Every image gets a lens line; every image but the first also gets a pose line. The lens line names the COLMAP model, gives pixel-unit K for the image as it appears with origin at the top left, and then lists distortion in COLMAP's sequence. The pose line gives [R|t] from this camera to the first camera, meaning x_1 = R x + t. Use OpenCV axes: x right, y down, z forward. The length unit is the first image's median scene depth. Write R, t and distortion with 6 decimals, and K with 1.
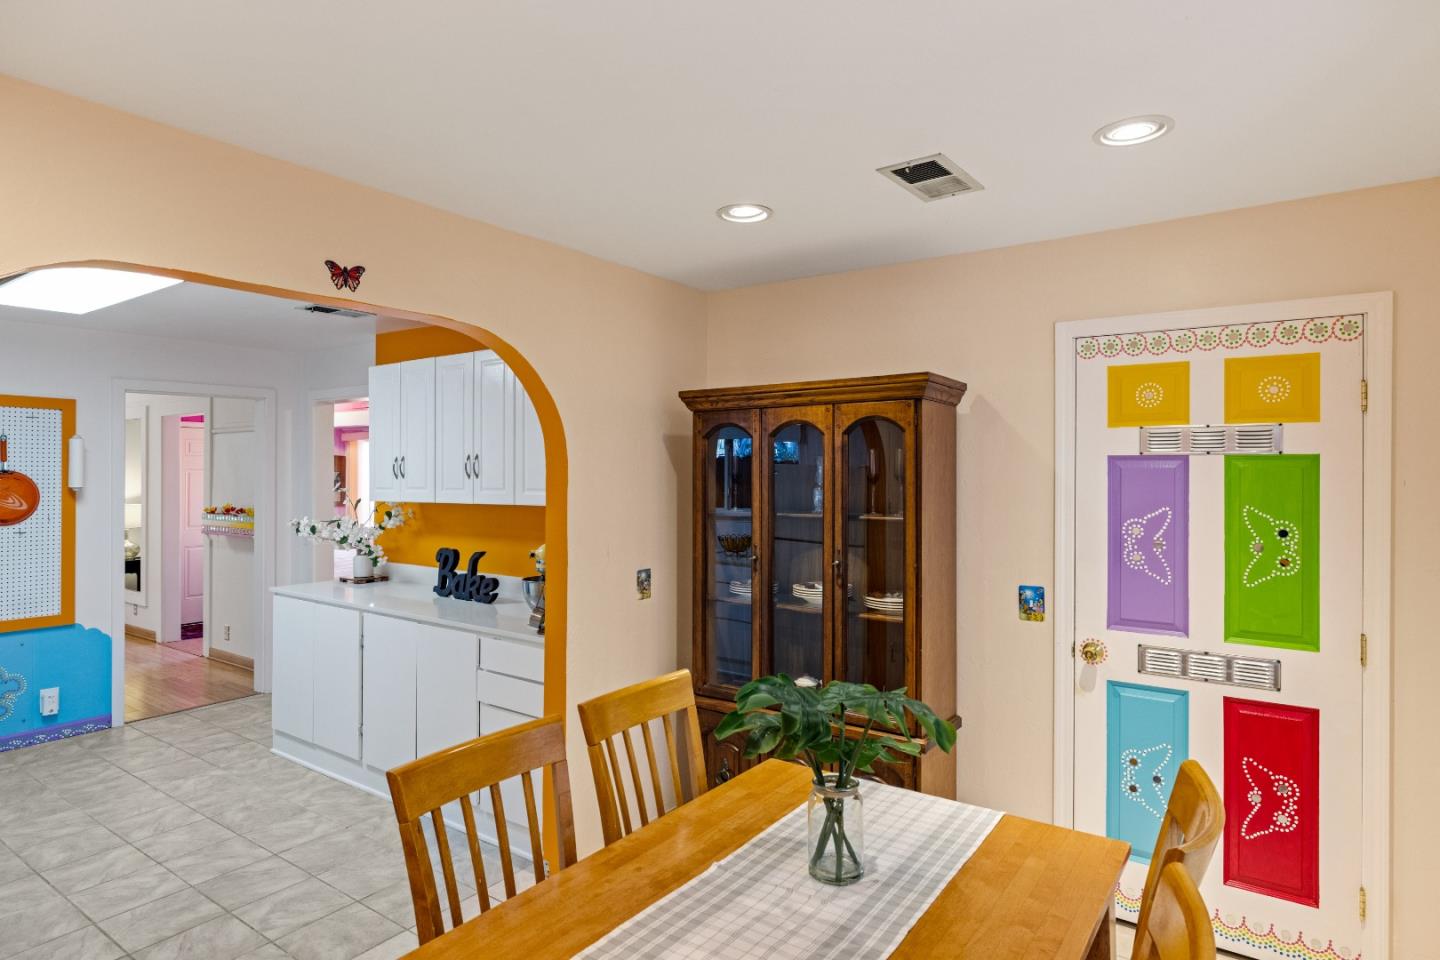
lens RADIAL K [[798.2, 0, 720.0], [0, 798.2, 480.0], [0, 0, 1]] dist [-0.002174, -0.001066]
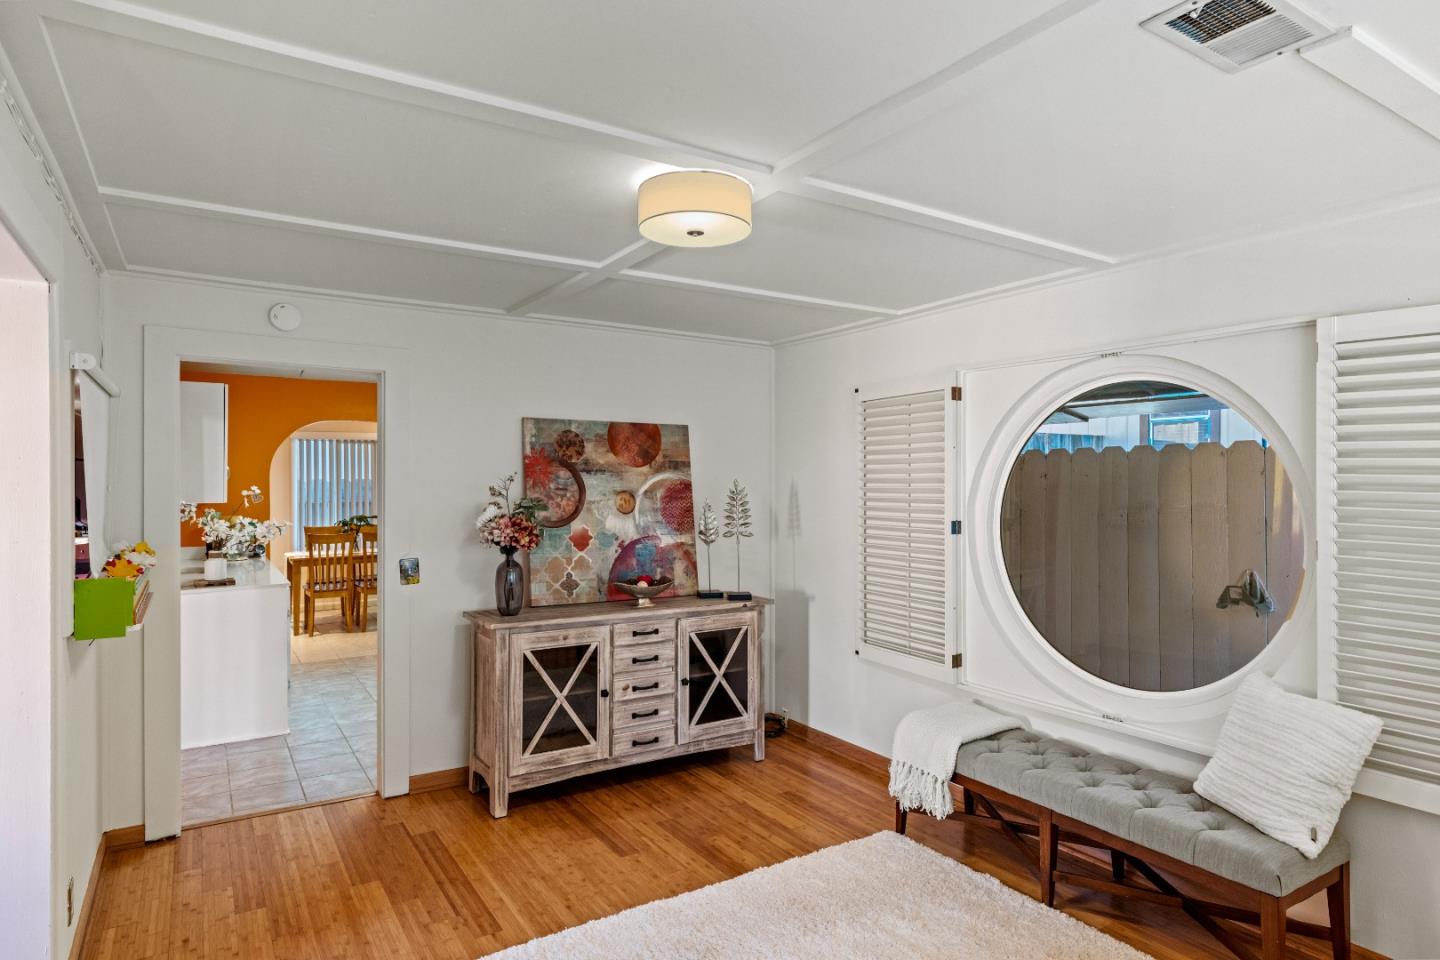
lens RADIAL K [[798.2, 0, 720.0], [0, 798.2, 480.0], [0, 0, 1]] dist [-0.002174, -0.001066]
pose [[-0.928781, -0.000551, 0.370629, -2.041320], [0.003968, 0.999927, 0.011432, -0.022768], [-0.370608, 0.012088, -0.928711, 2.412445]]
